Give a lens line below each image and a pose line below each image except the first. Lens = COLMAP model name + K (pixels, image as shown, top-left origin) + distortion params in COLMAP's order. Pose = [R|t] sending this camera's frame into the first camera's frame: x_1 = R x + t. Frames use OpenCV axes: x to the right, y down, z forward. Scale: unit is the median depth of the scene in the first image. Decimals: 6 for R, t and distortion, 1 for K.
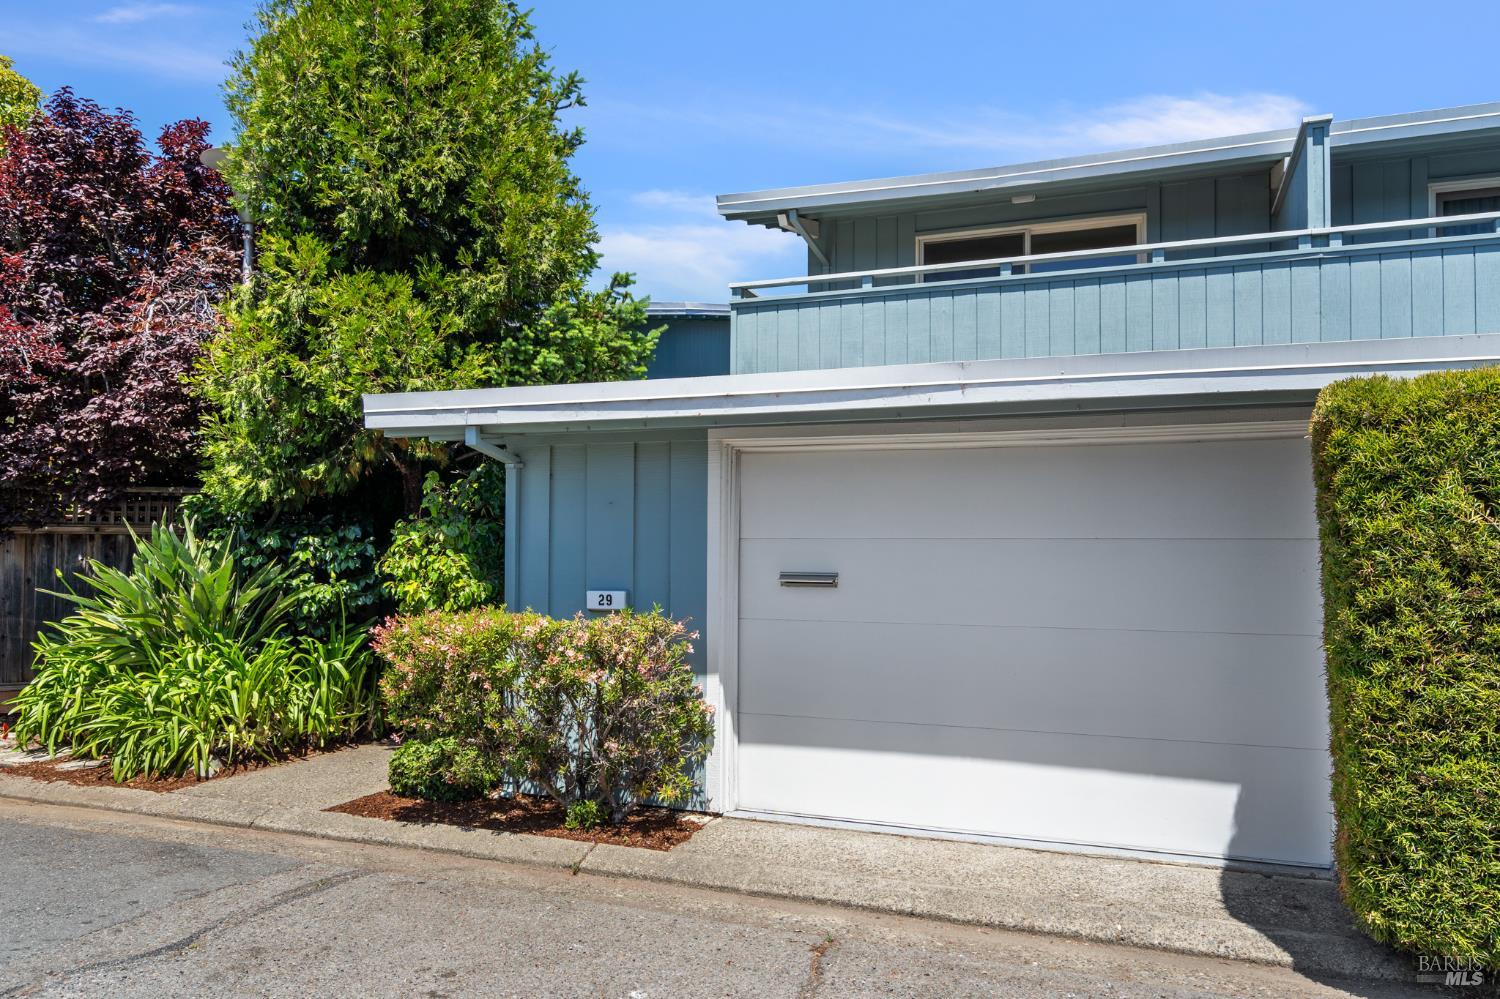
lens RADIAL K [[1052.7, 0, 750.3], [0, 1052.7, 509.9], [0, 0, 1]] dist [-0.005316, -0.000964]
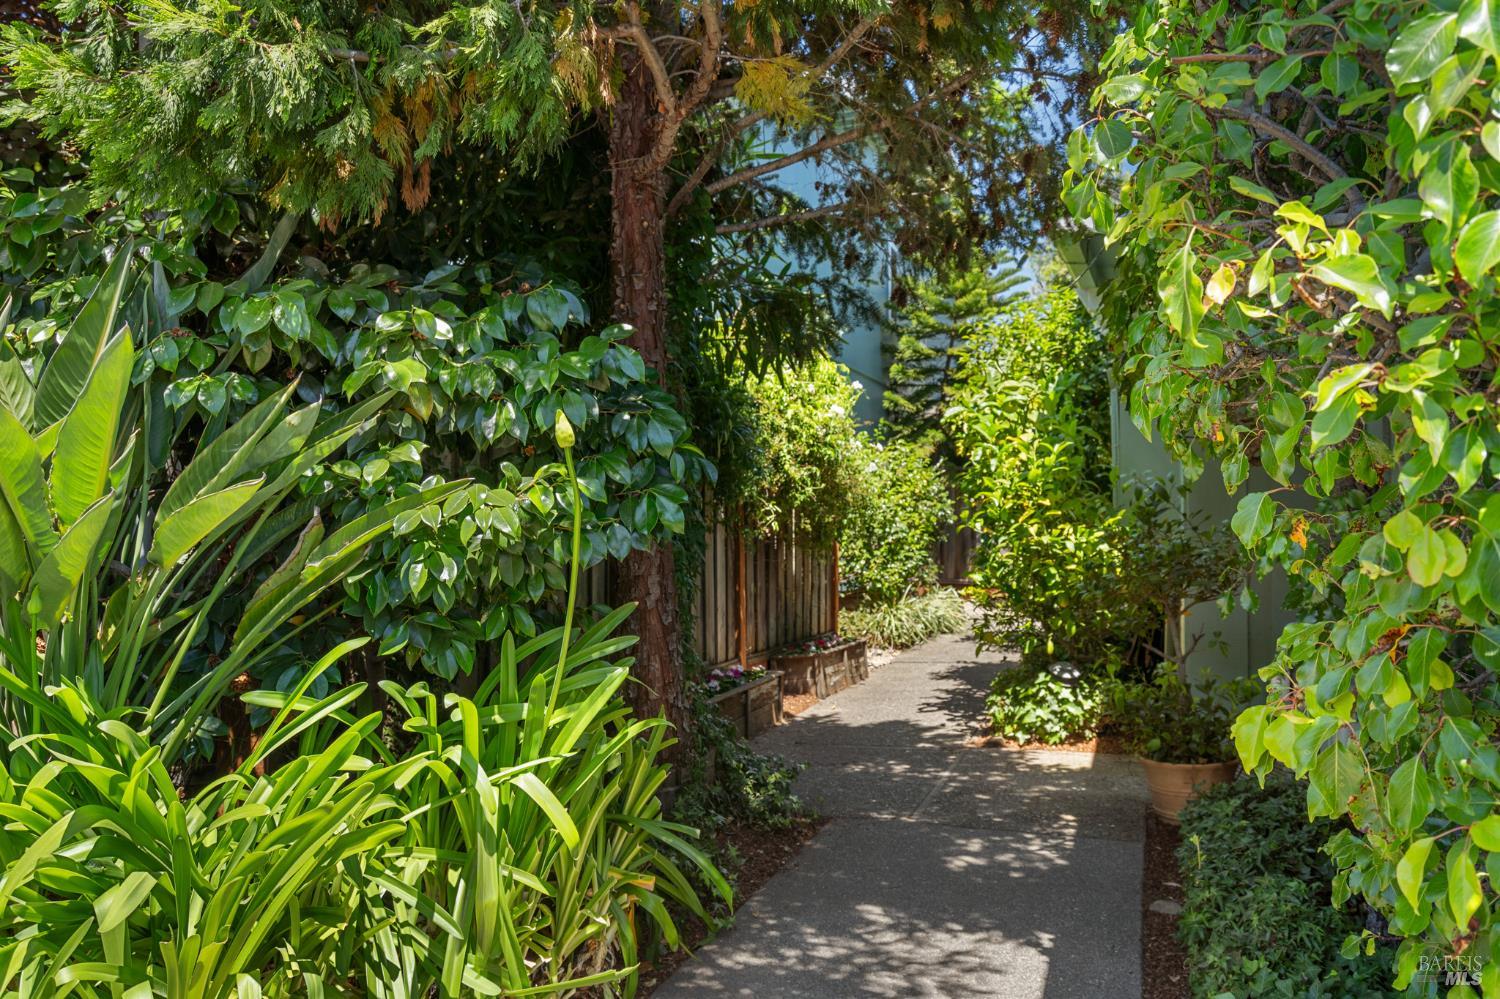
lens RADIAL K [[1200.4, 0, 749.4], [0, 1200.4, 490.1], [0, 0, 1]] dist [0.004943, 0.001117]
pose [[0.999408, -0.000773, 0.034404, -0.348030], [0.000379, 0.999934, 0.011471, 0.069377], [-0.034410, -0.011451, 0.999342, 0.696594]]
